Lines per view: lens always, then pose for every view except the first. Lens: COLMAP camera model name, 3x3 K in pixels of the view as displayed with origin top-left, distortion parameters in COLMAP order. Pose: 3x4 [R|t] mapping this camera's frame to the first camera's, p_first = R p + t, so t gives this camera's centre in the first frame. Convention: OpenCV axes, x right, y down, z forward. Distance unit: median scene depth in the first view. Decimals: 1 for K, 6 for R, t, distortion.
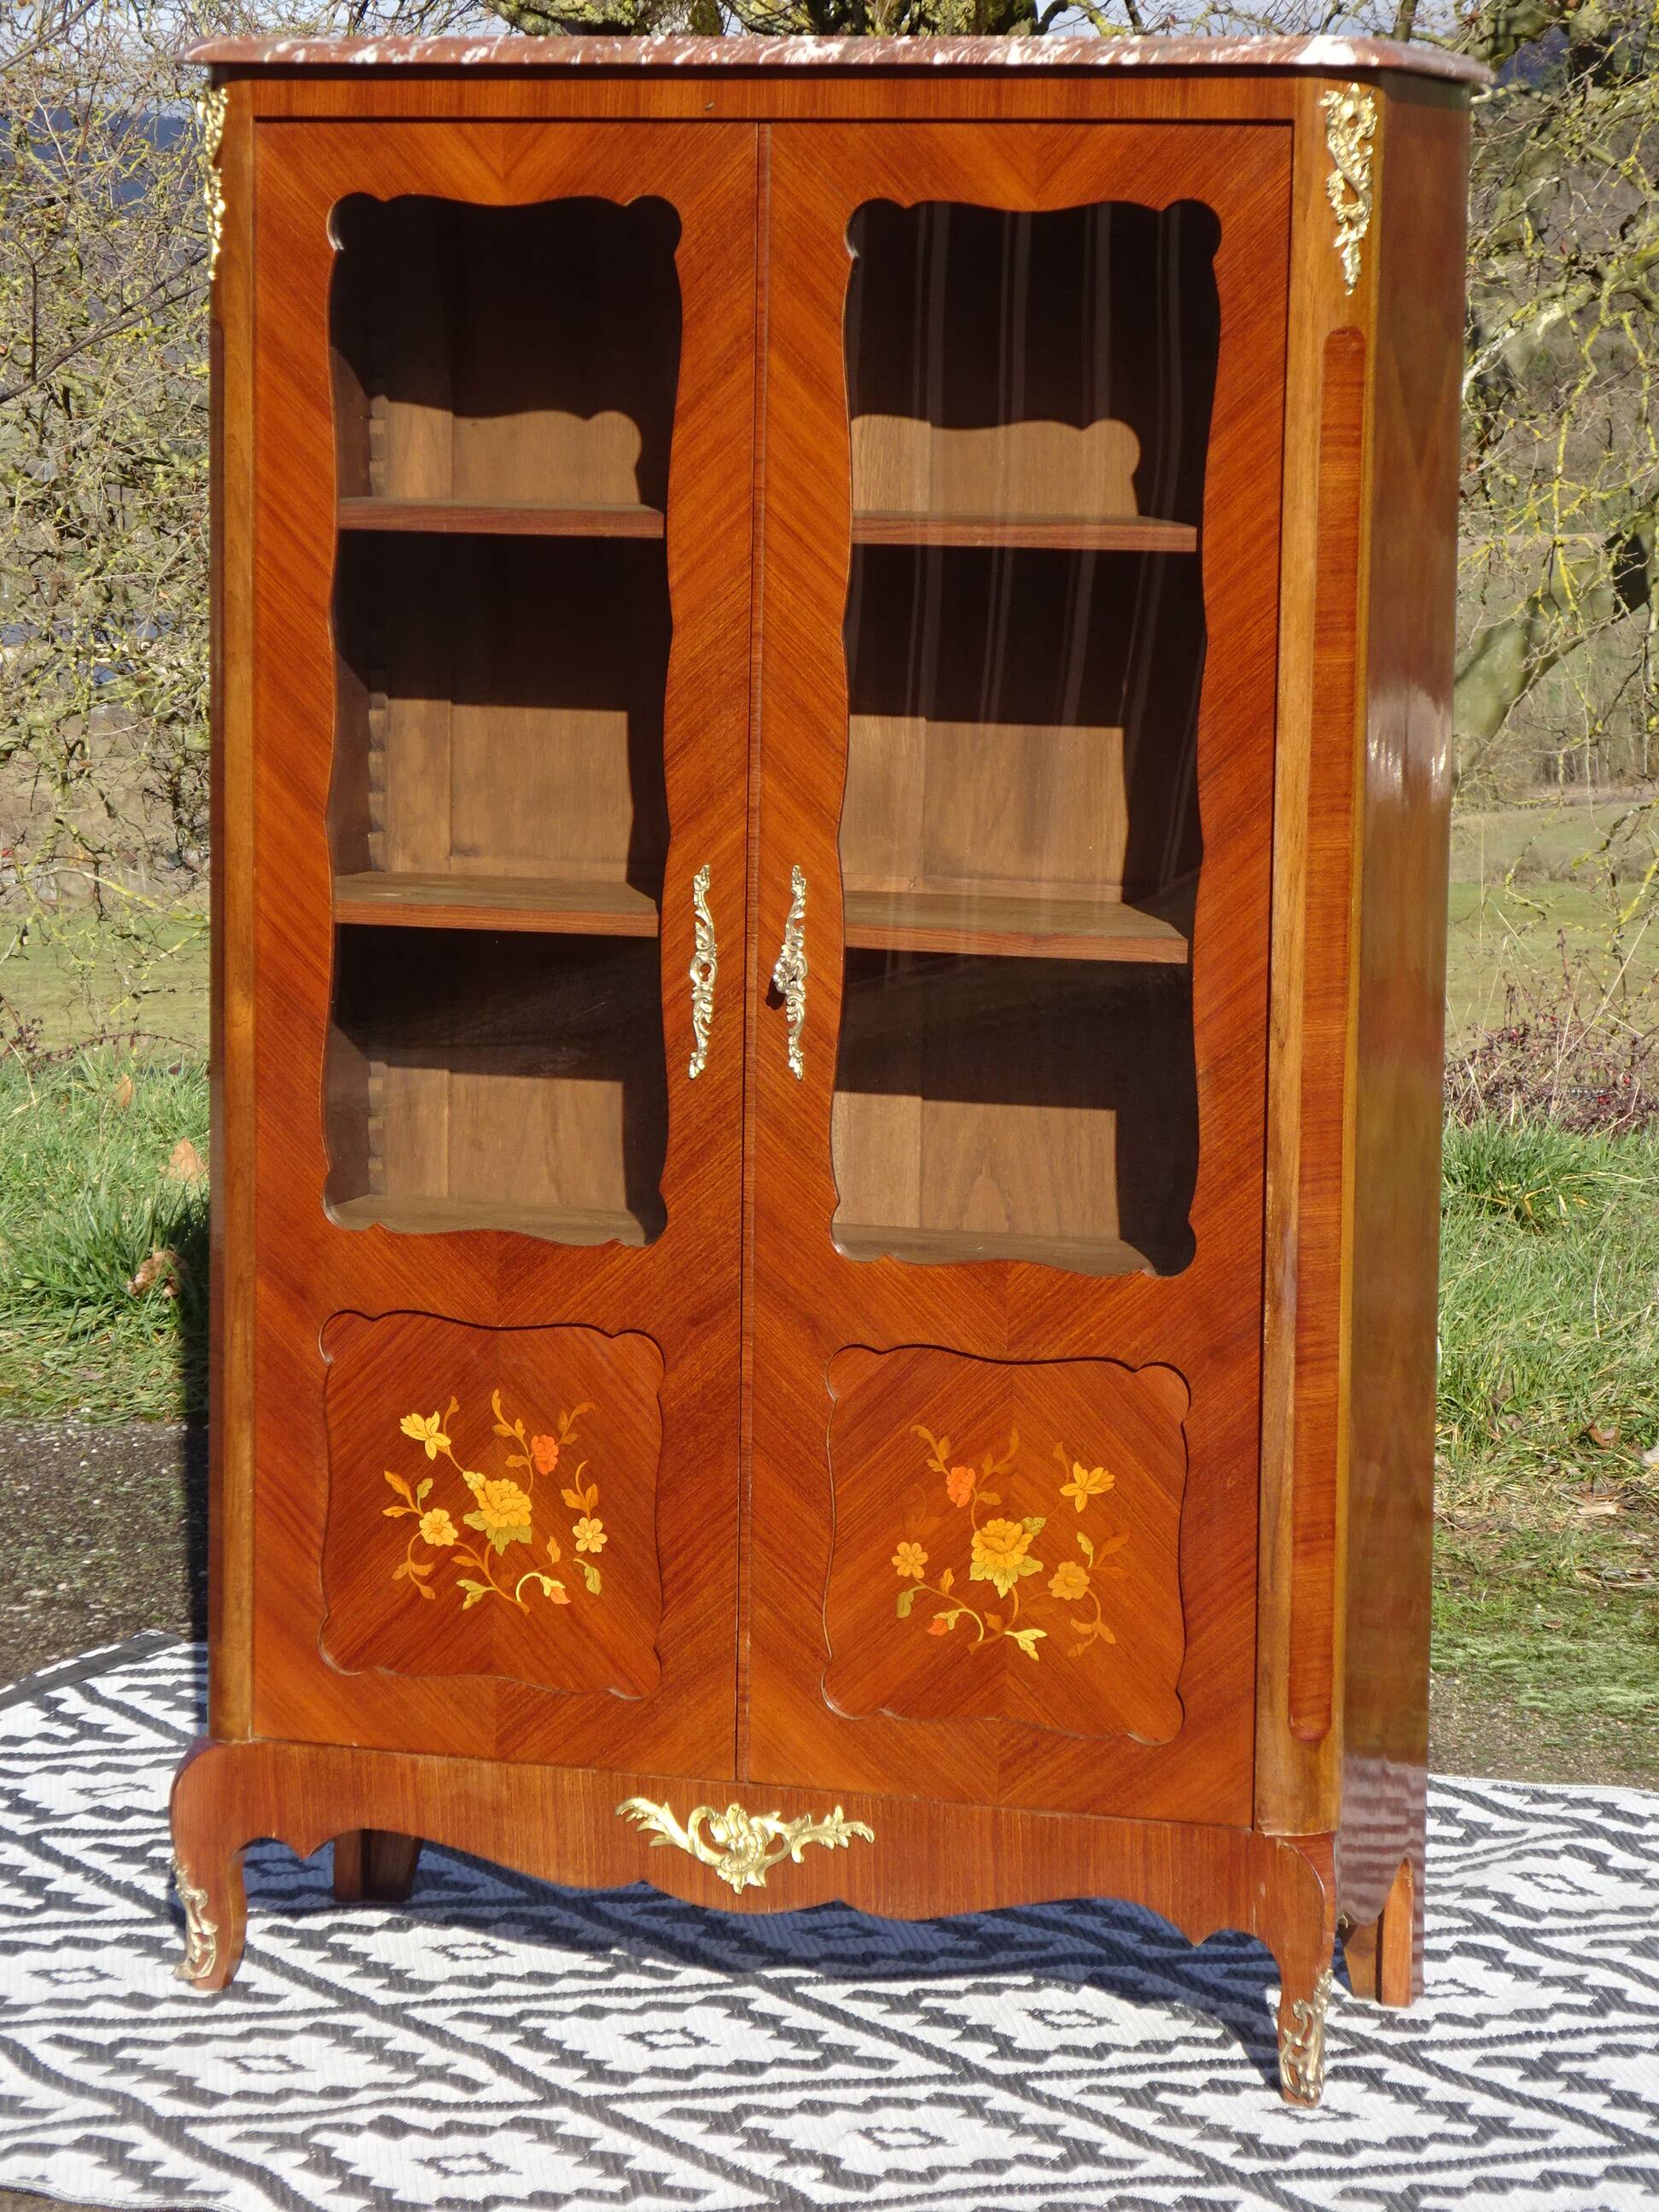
lens RADIAL K [[6279.7, 0, 829.5], [0, 6279.7, 1106.0], [0, 0, 1]] dist [0.056277, -0.519527]
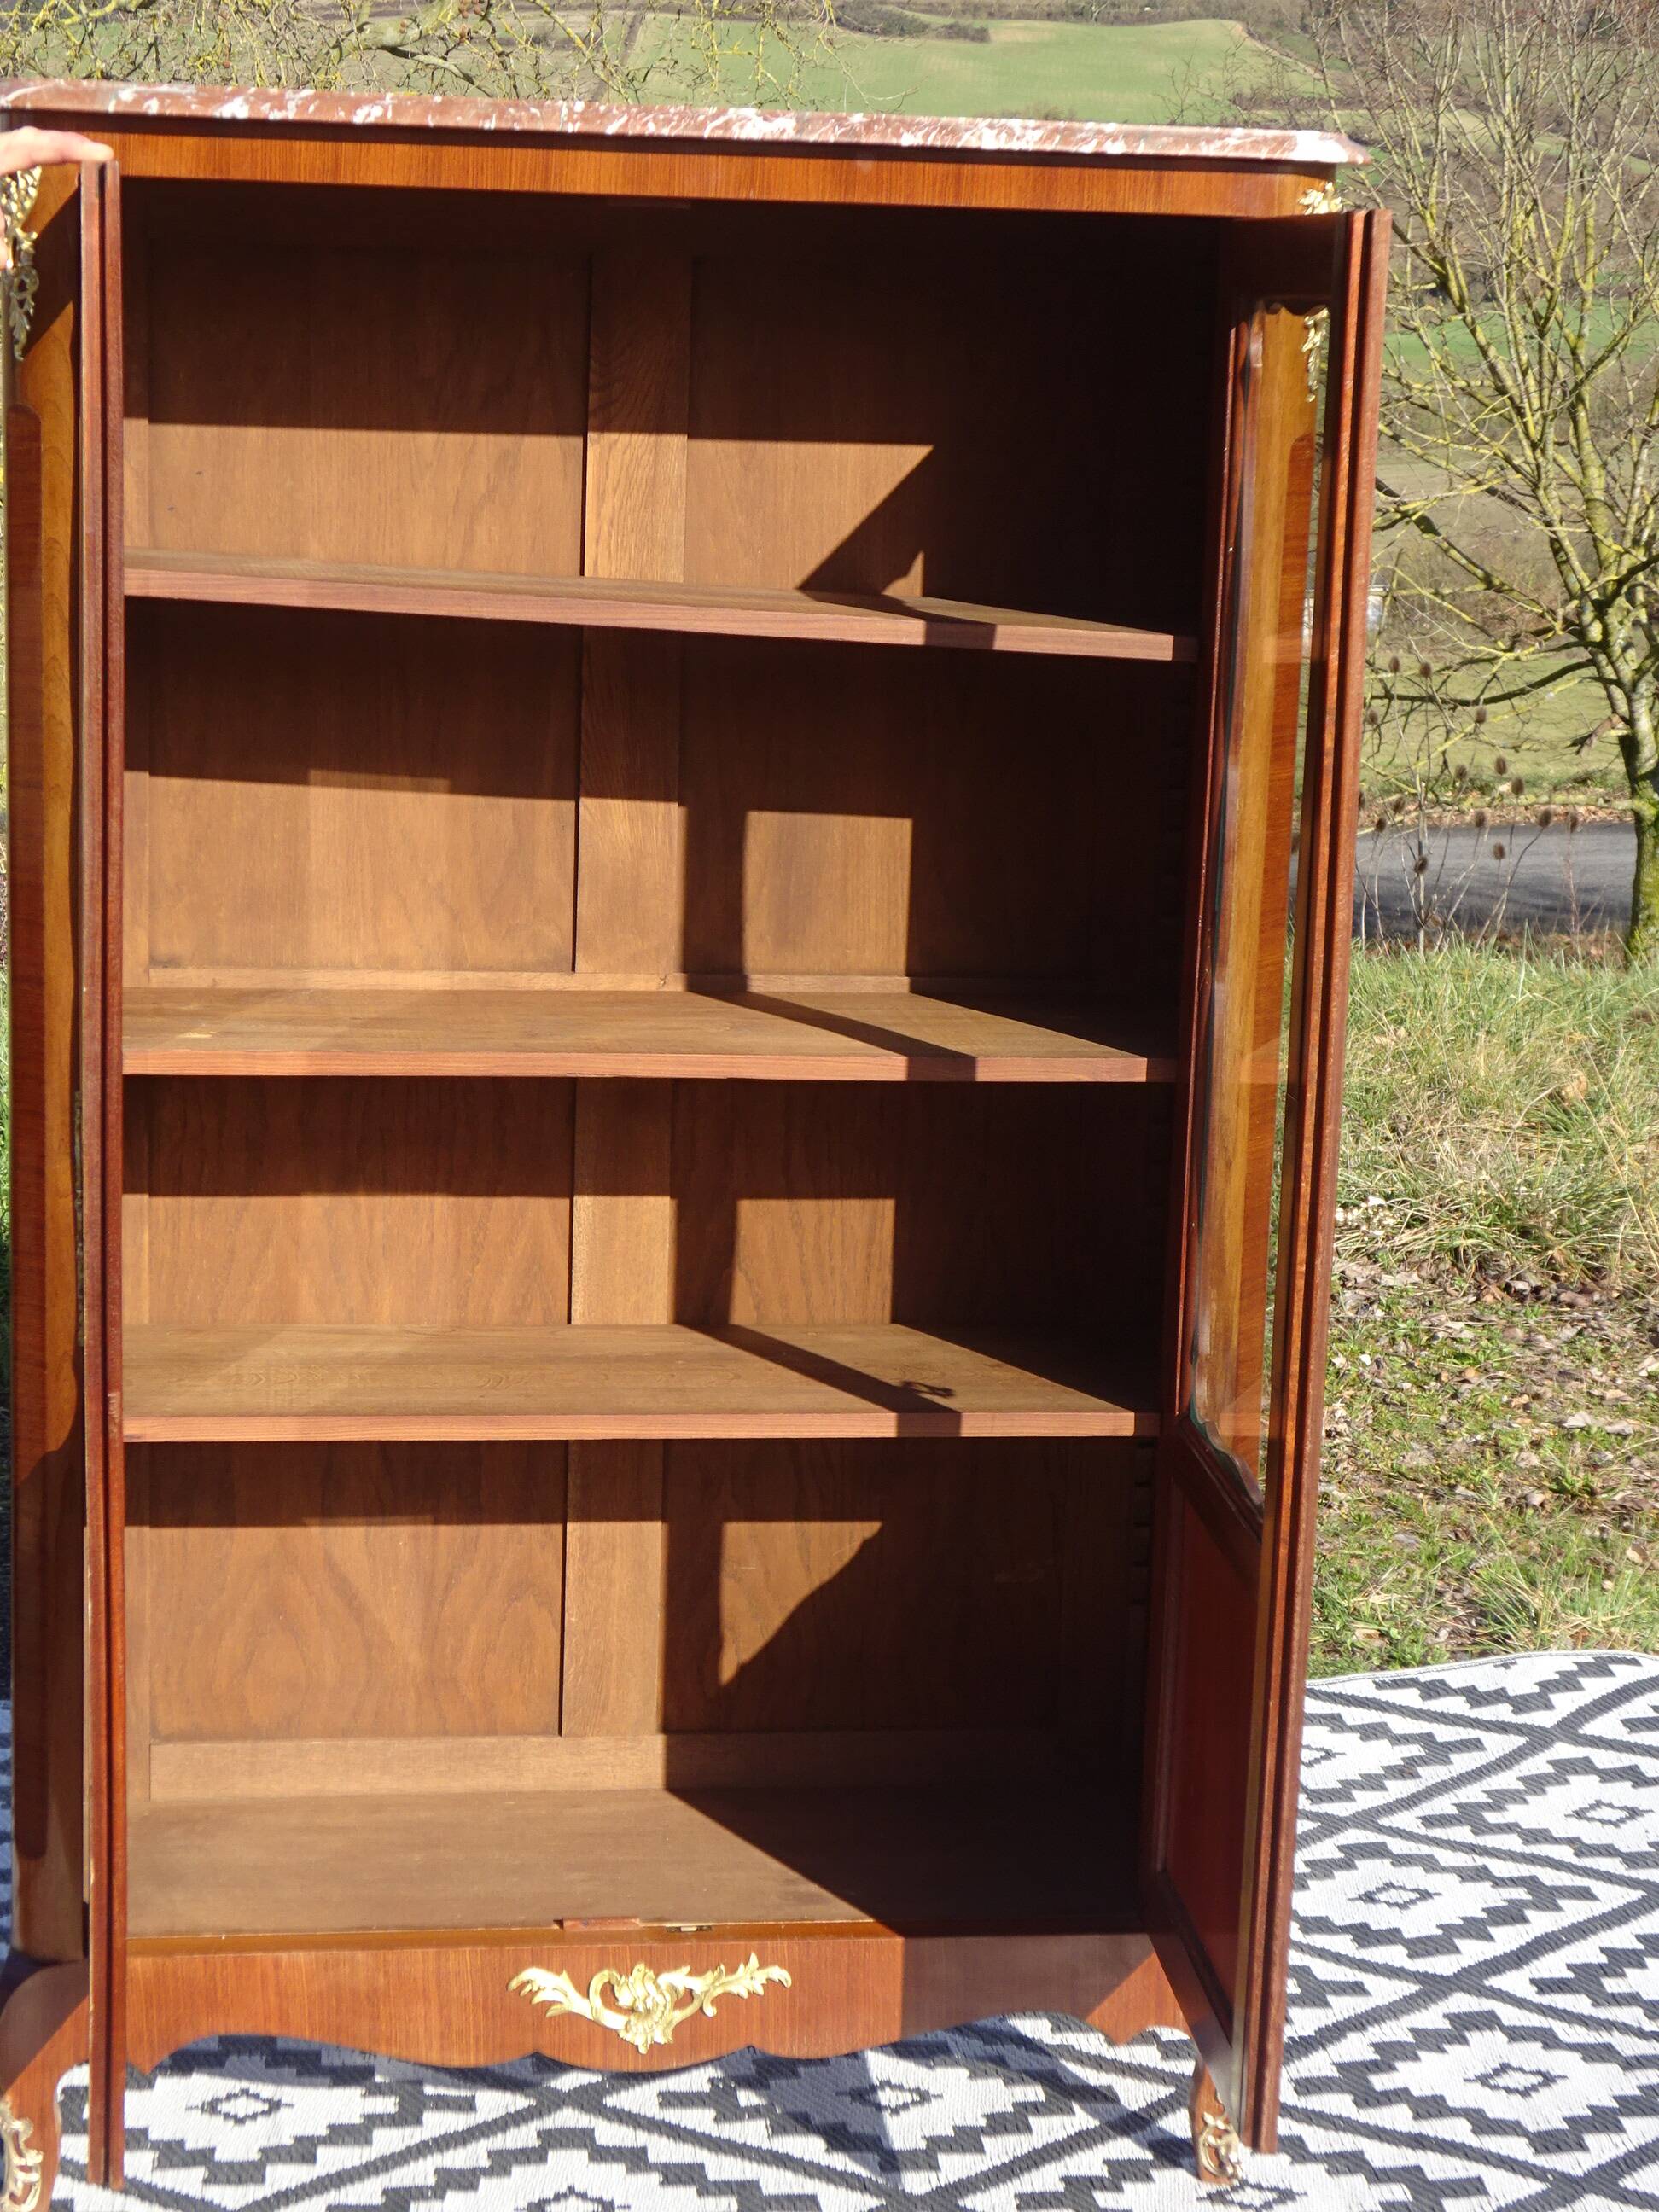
lens RADIAL K [[4088.3, 0, 858.3], [0, 4088.3, 1106.4], [0, 0, 1]] dist [-0.023753, 0.248463]
pose [[0.895653, -0.069068, 0.439358, -0.253324], [0.034755, 0.995717, 0.085678, -0.073147], [-0.443394, -0.061467, 0.894217, 0.435415]]
